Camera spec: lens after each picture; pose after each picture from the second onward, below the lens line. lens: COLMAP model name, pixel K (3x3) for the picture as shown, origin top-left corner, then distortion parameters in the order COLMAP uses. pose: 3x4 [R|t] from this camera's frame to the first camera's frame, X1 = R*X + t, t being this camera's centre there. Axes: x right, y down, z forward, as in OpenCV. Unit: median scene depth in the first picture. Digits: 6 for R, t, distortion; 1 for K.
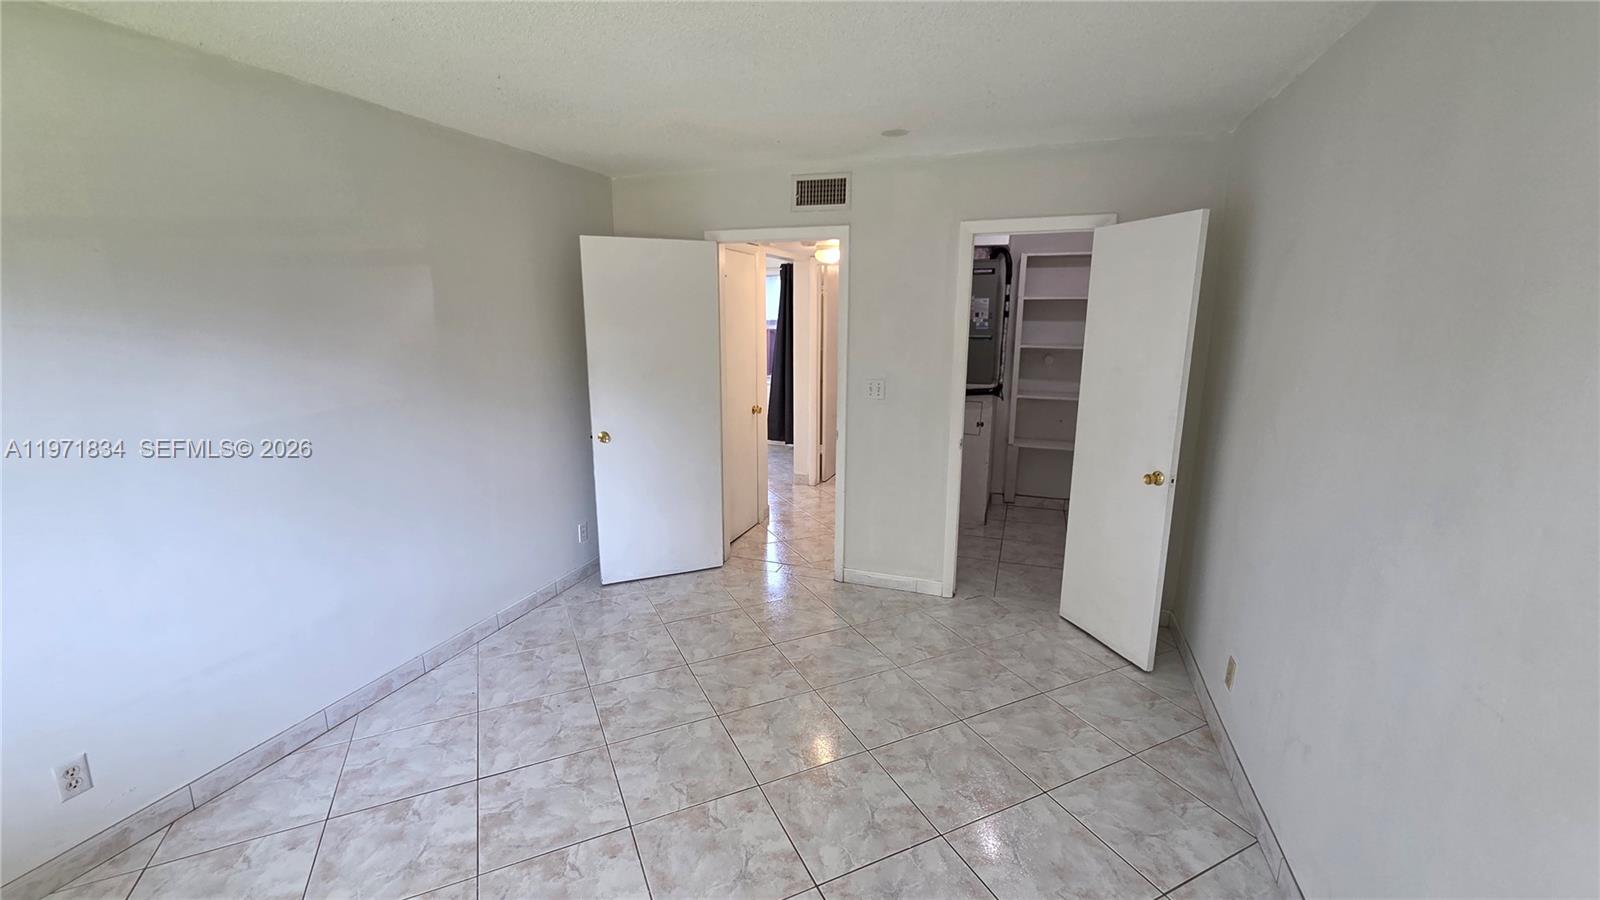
lens RADIAL K [[660.9, 0, 796.6], [0, 660.9, 456.1], [0, 0, 1]] dist [0.007062, -0.000504]
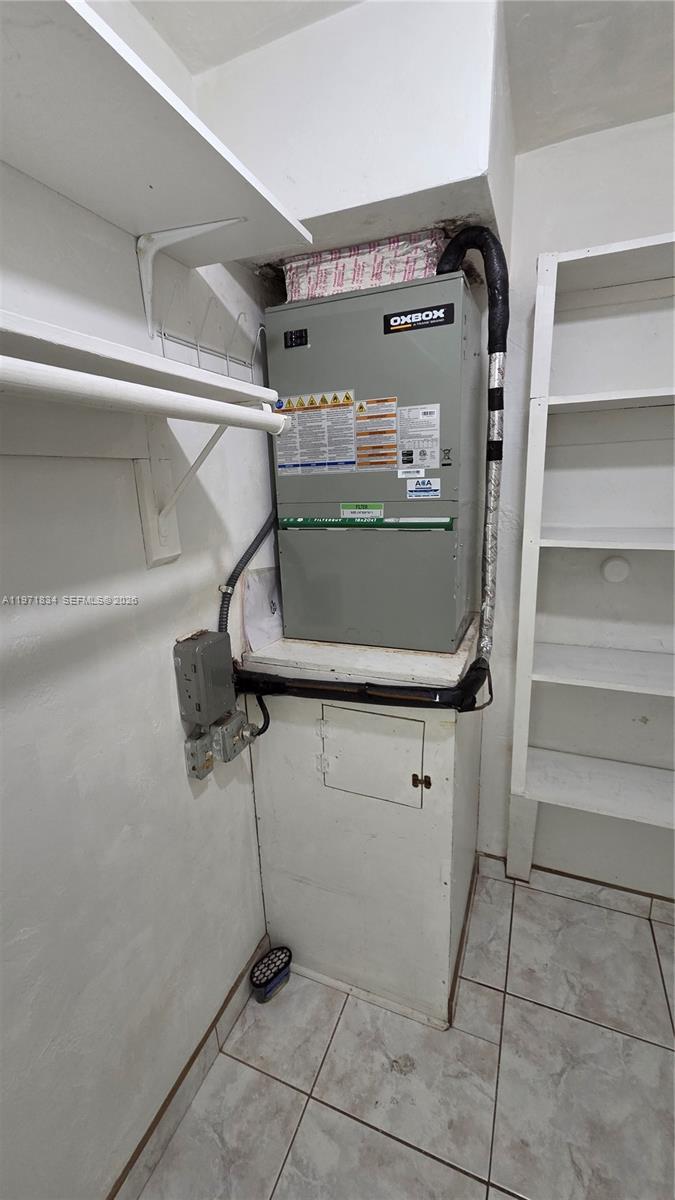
lens RADIAL K [[495.7, 0, 338.5], [0, 495.7, 595.4], [0, 0, 1]] dist [0.007062, -0.000504]
pose [[0.998112, -0.020934, -0.057749, 0.247873], [0.022243, 0.999508, 0.022110, -0.147628], [0.057257, -0.023353, 0.998086, 0.734529]]
